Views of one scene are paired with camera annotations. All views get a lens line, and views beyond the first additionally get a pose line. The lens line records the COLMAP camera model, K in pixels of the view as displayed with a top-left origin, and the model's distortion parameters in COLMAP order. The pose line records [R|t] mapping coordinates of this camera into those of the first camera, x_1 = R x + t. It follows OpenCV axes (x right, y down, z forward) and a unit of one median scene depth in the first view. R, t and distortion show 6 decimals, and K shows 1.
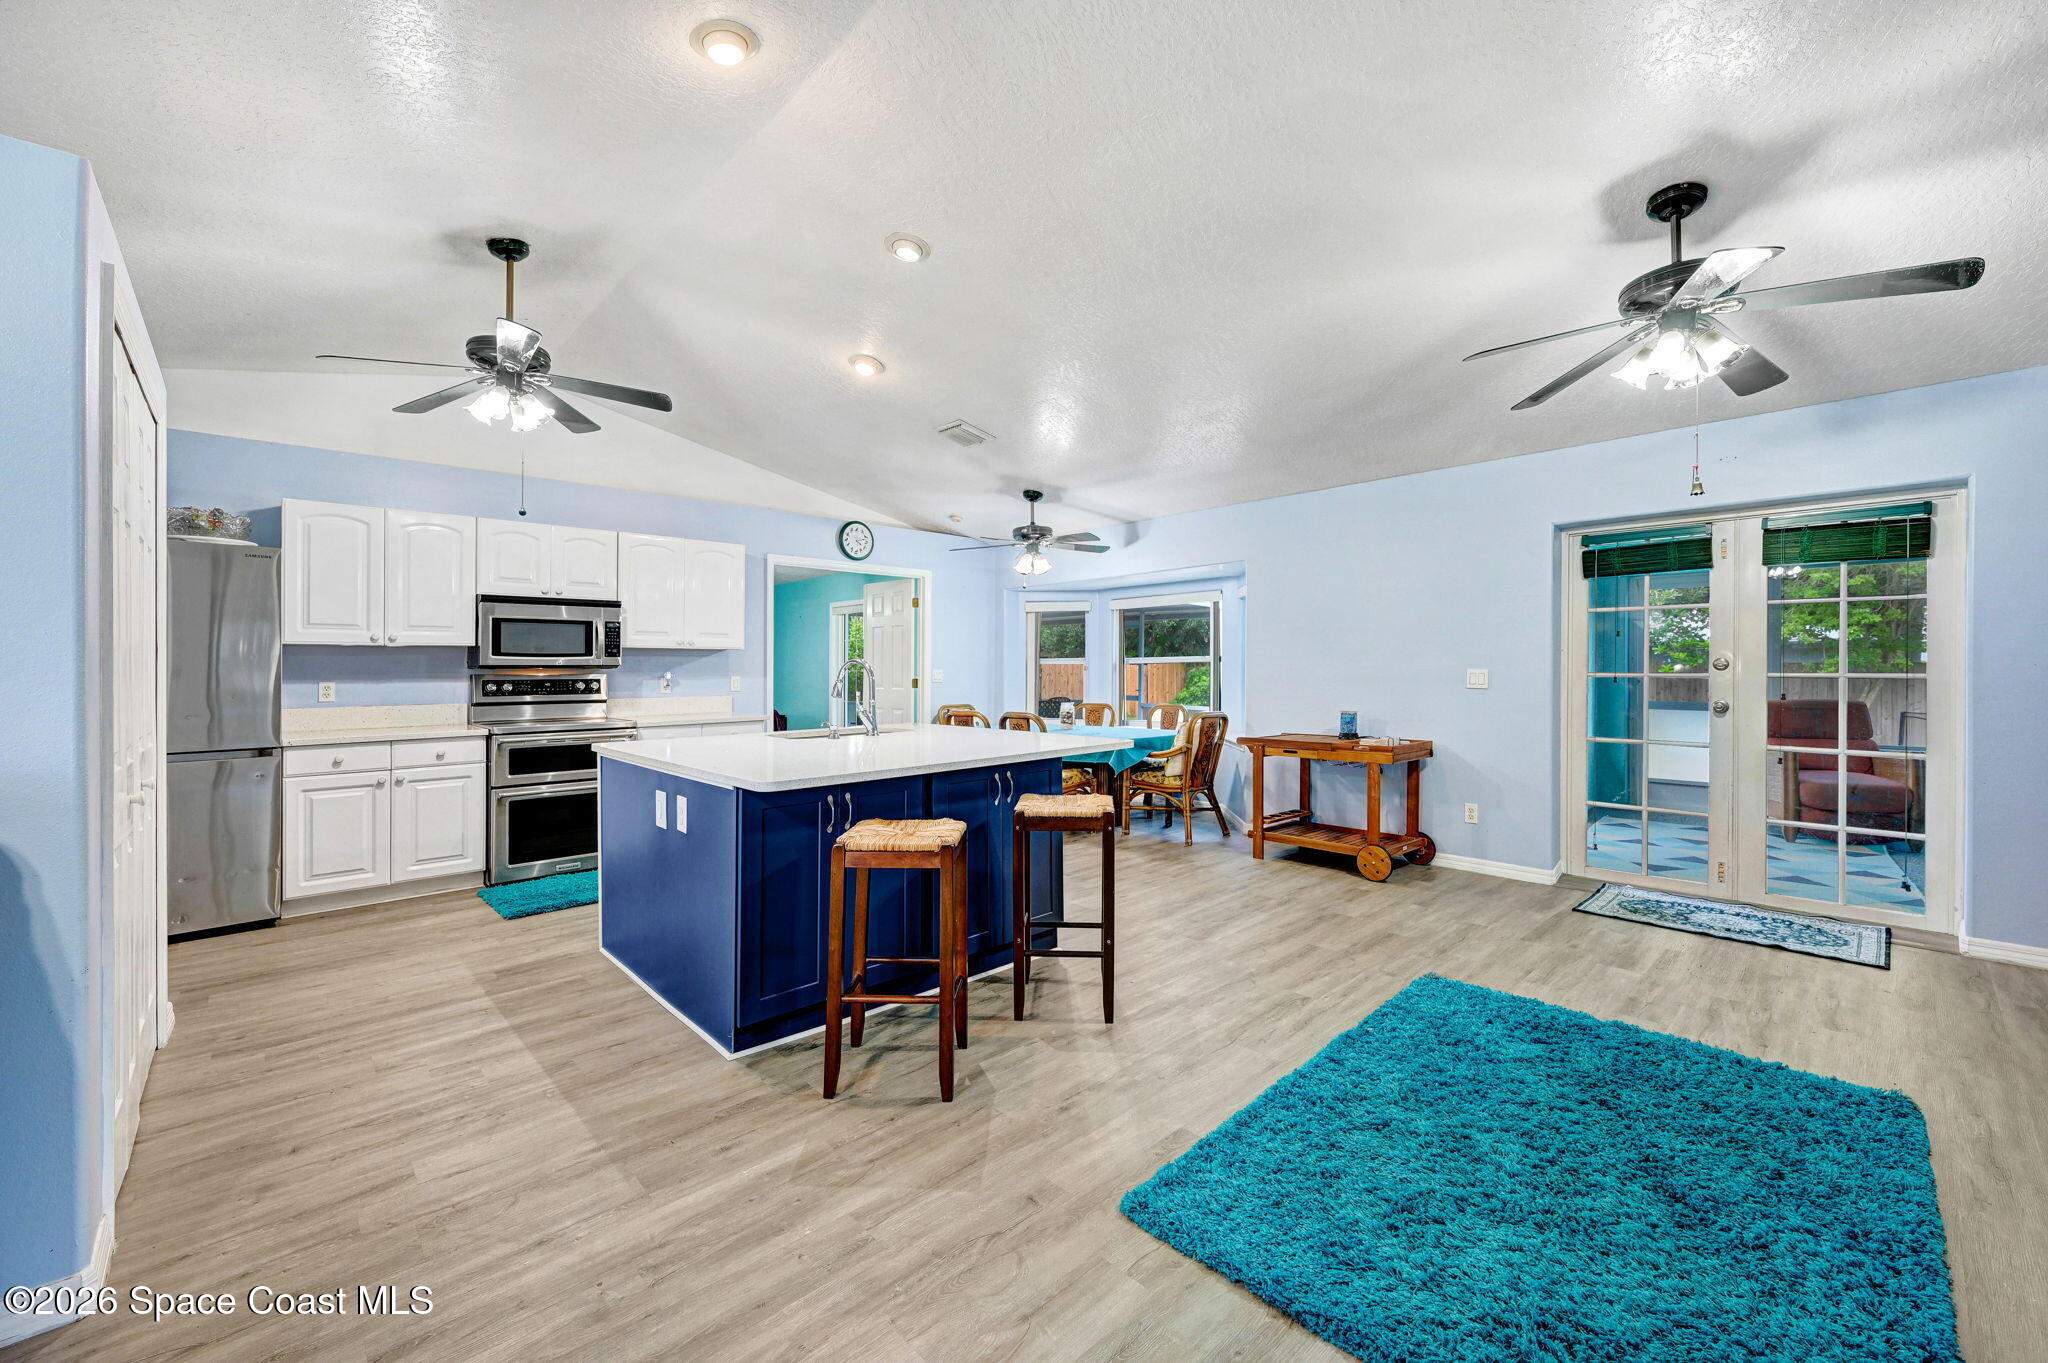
lens RADIAL K [[831.2, 0, 1017.7], [0, 831.2, 663.8], [0, 0, 1]] dist [0.002297, 0.000049]
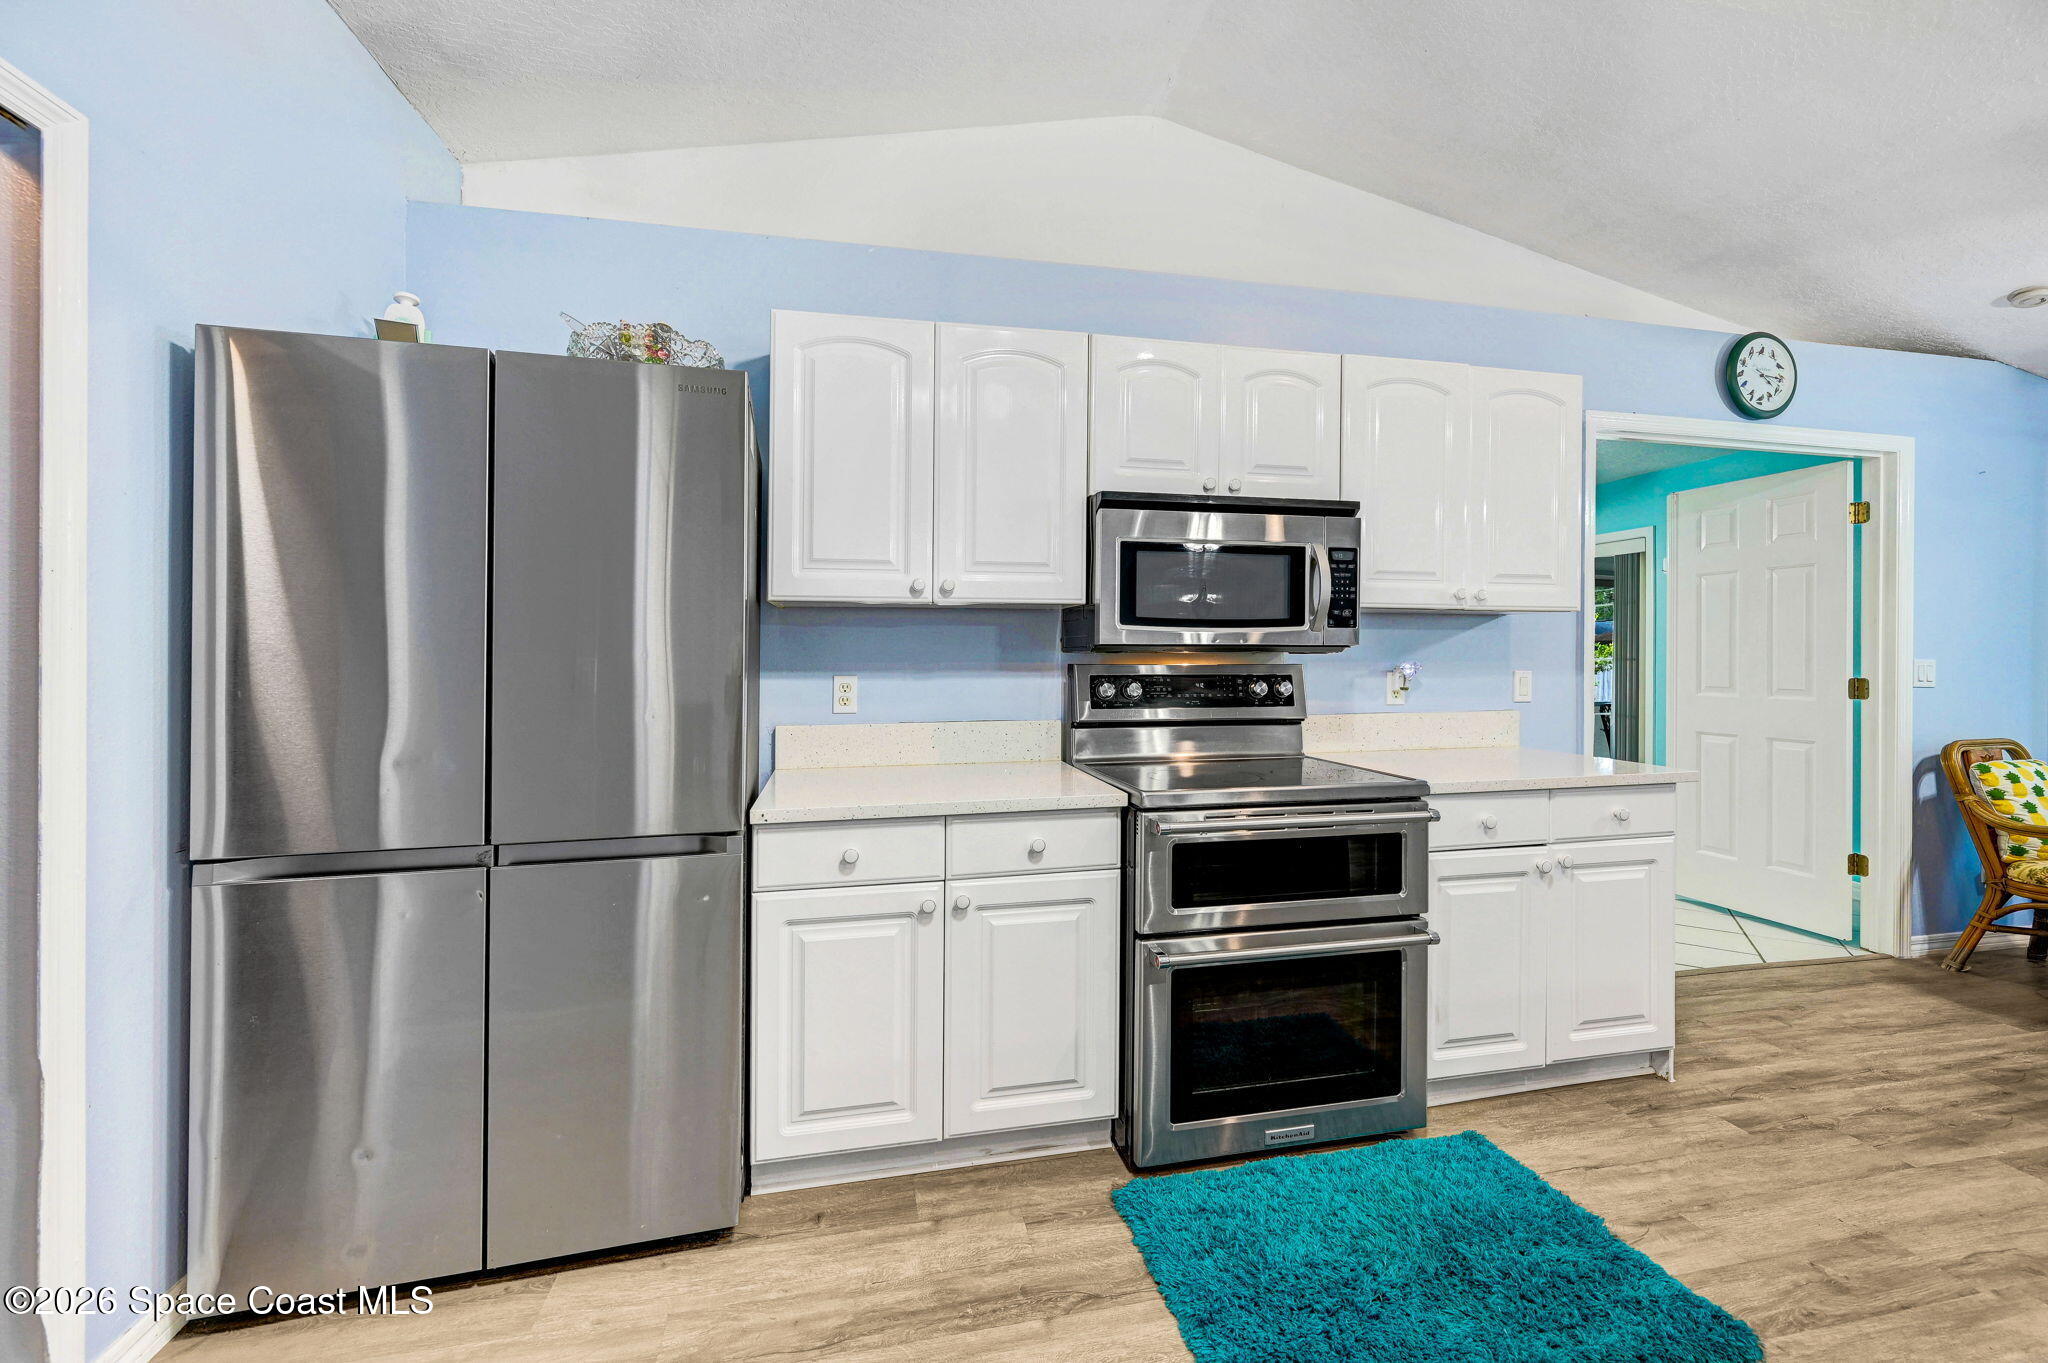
lens RADIAL K [[831.2, 0, 1017.9], [0, 831.2, 643.0], [0, 0, 1]] dist [0.002297, 0.000049]
pose [[0.856962, 0.001990, -0.515375, -0.421971], [-0.003399, 0.999993, -0.001790, 0.001549], [0.515368, 0.003285, 0.856963, 0.549713]]
